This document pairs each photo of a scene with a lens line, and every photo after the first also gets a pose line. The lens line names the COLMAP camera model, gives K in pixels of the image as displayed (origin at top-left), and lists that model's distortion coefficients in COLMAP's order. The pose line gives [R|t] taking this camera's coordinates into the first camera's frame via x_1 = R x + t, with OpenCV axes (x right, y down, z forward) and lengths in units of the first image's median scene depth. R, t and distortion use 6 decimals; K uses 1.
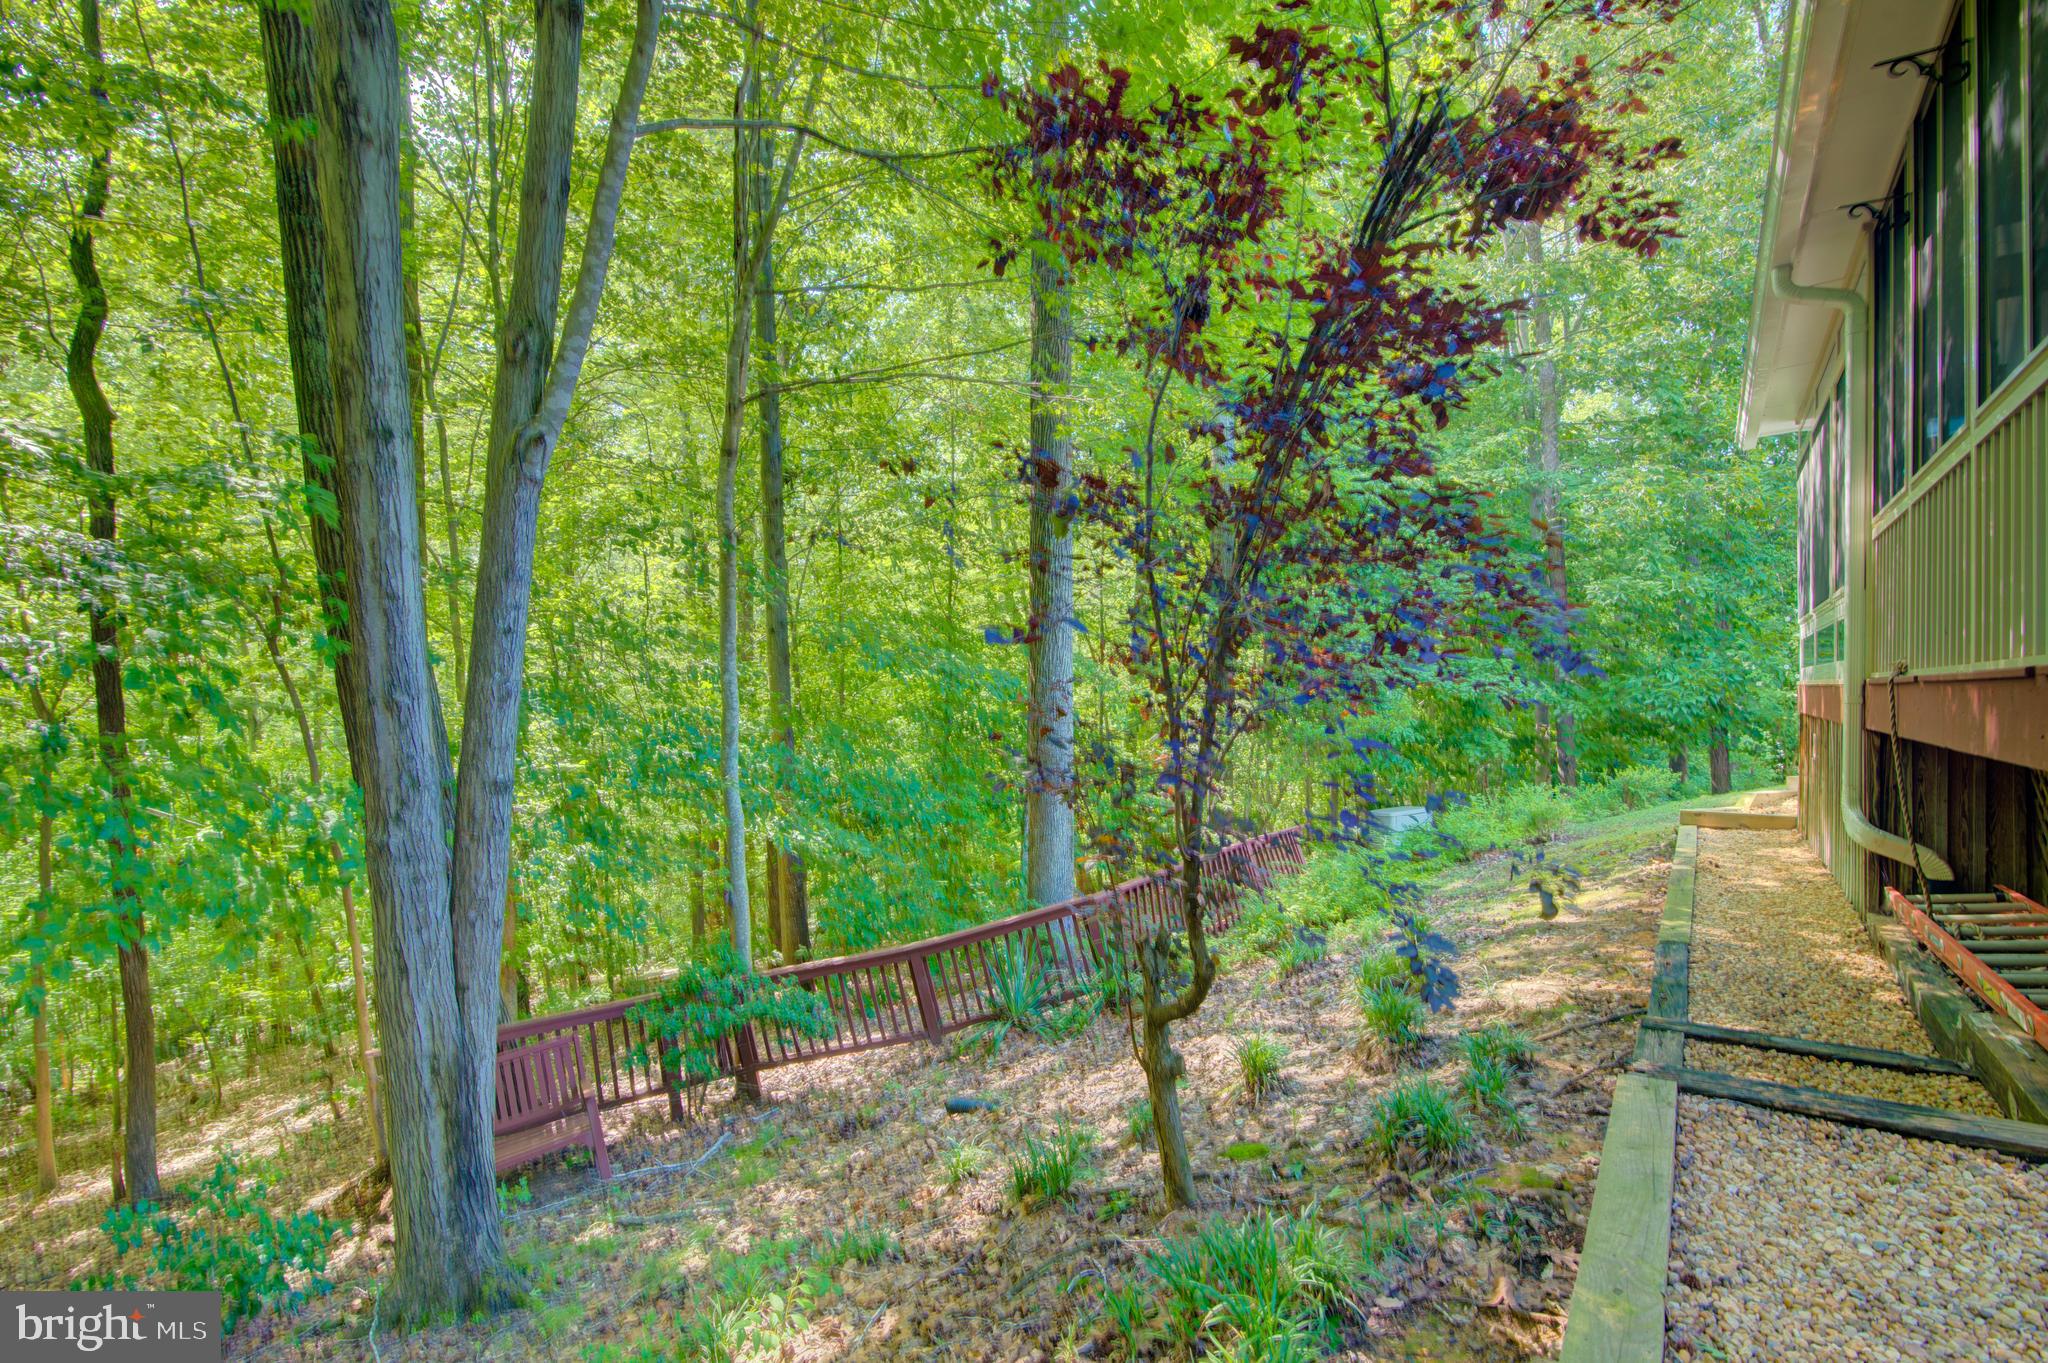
lens RADIAL K [[930.8, 0, 1025.3], [0, 930.8, 692.0], [0, 0, 1]] dist [-0.019855, 0.001376]
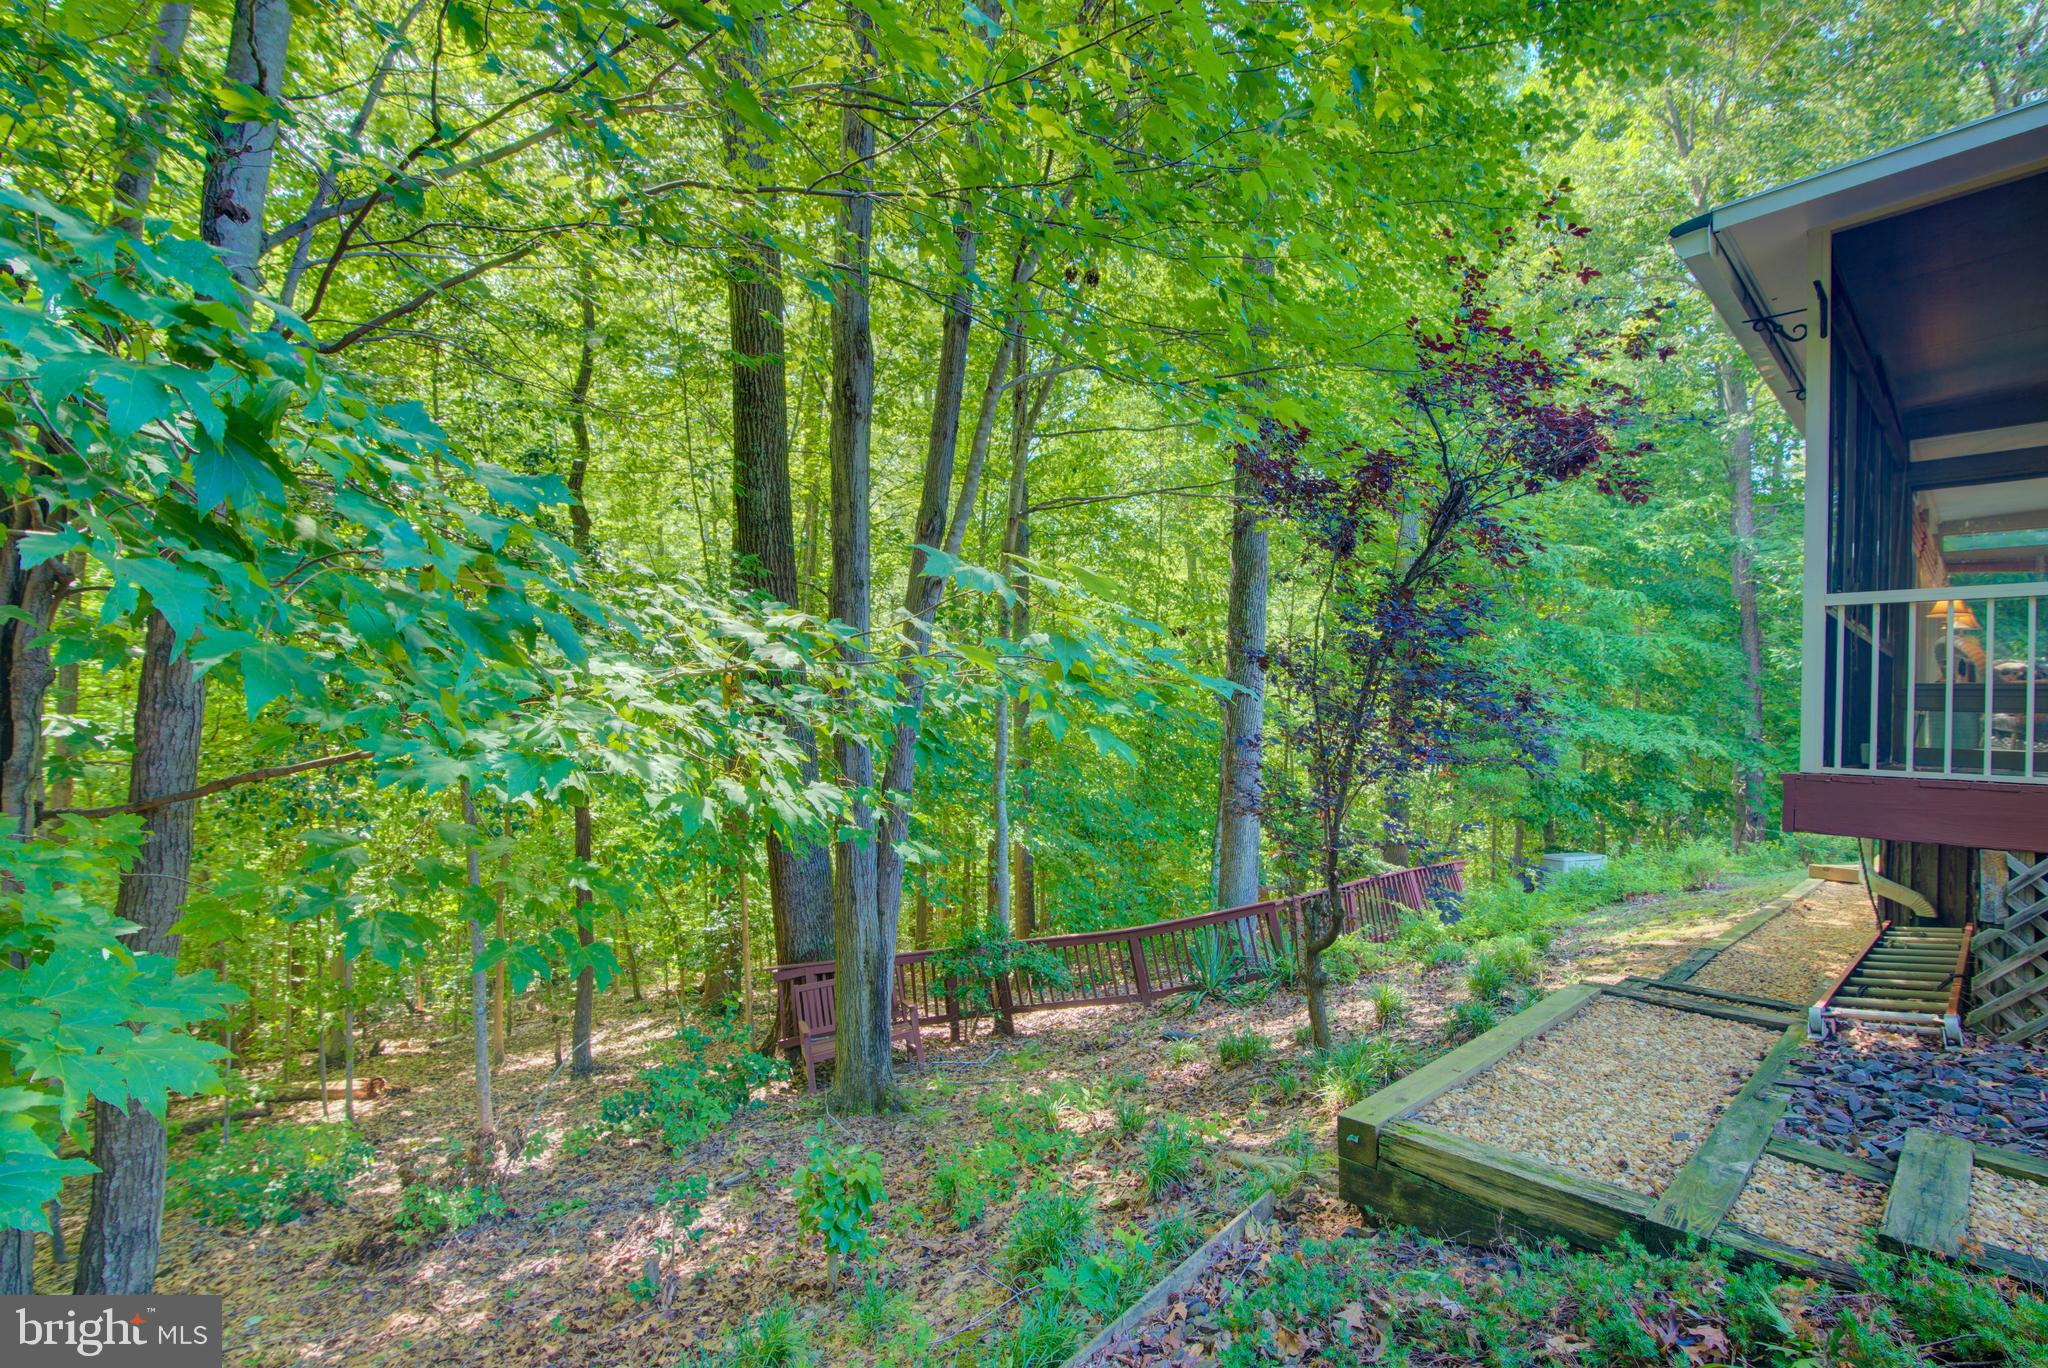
lens RADIAL K [[954.9, 0, 1032.5], [0, 954.9, 699.8], [0, 0, 1]] dist [-0.014368, 0.000465]
pose [[0.983040, 0.034962, -0.180026, -0.029311], [-0.037557, 0.999234, -0.011027, -0.029699], [0.179502, 0.017602, 0.983600, -0.367098]]
